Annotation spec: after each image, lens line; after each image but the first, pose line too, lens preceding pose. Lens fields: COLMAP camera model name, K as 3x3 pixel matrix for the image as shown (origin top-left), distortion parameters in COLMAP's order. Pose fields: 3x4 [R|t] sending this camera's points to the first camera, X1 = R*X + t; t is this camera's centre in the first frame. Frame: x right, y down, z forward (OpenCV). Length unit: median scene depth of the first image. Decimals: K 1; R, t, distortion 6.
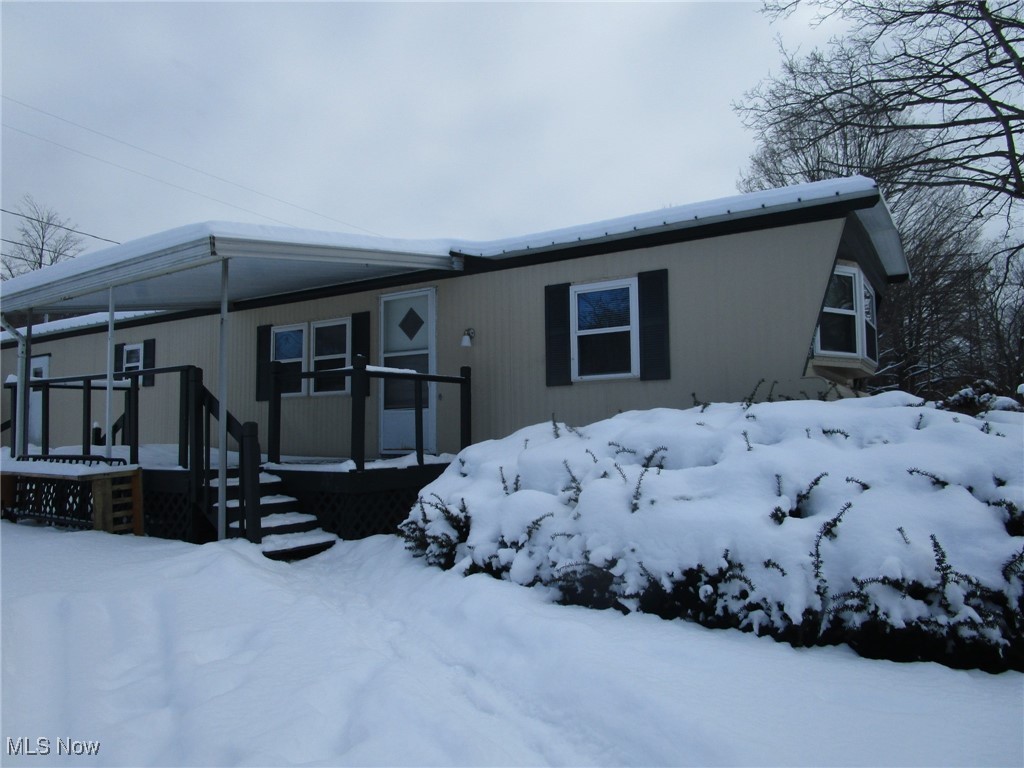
lens RADIAL K [[730.6, 0, 509.3], [0, 730.6, 391.8], [0, 0, 1]] dist [-0.035512, 0.012393]
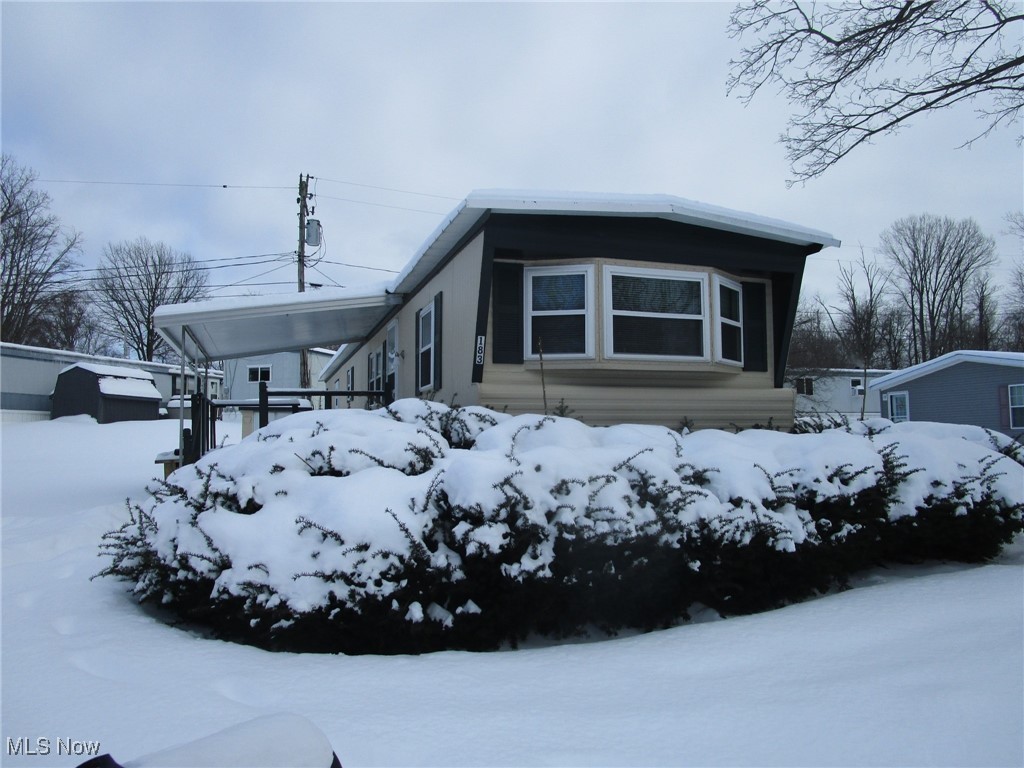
lens RADIAL K [[730.6, 0, 505.3], [0, 730.6, 388.3], [0, 0, 1]] dist [-0.035512, 0.012393]
pose [[0.779836, -0.040268, -0.624687, 1.067233], [0.036866, 0.999151, -0.018385, 0.007589], [0.624897, -0.008692, 0.780659, 0.188607]]
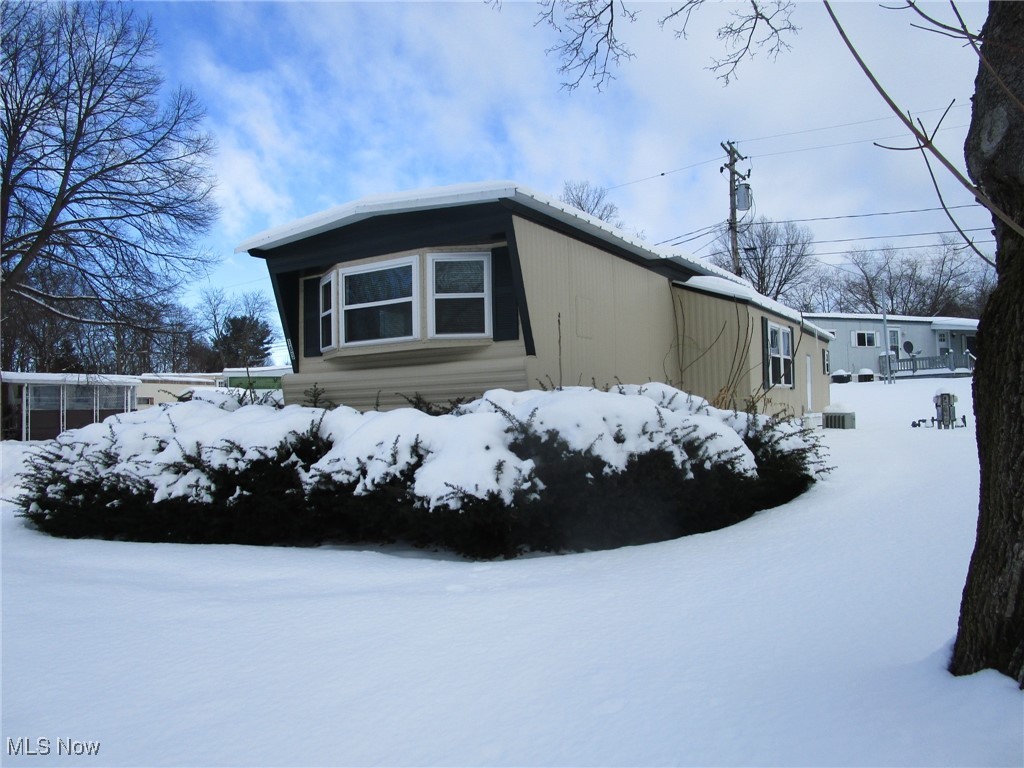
lens RADIAL K [[730.6, 0, 509.7], [0, 730.6, 385.5], [0, 0, 1]] dist [-0.035512, 0.012393]
pose [[0.066459, -0.032164, -0.997271, 1.671520], [0.085889, 0.995955, -0.026398, 0.063492], [0.994086, -0.083900, 0.068952, 1.133207]]
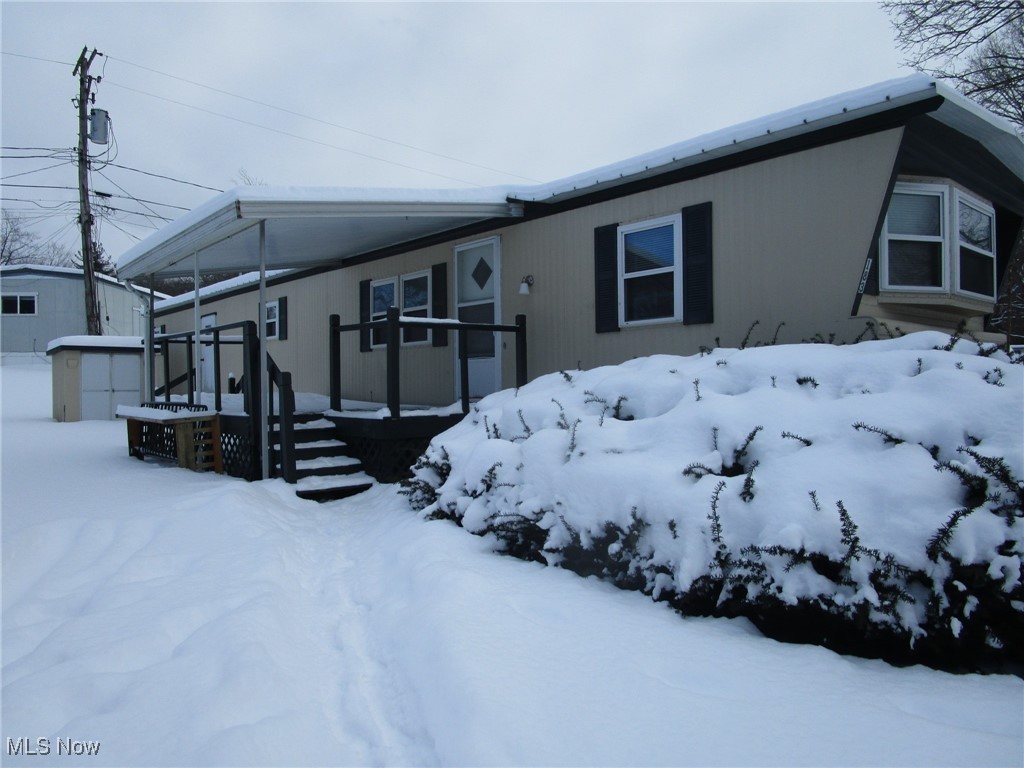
lens RADIAL K [[730.6, 0, 505.1], [0, 730.6, 392.1], [0, 0, 1]] dist [-0.035512, 0.012393]
pose [[0.962398, 0.001485, -0.271639, 0.230529], [0.017939, 0.997455, 0.069009, 0.001979], [0.271050, -0.071287, 0.959922, 0.042464]]
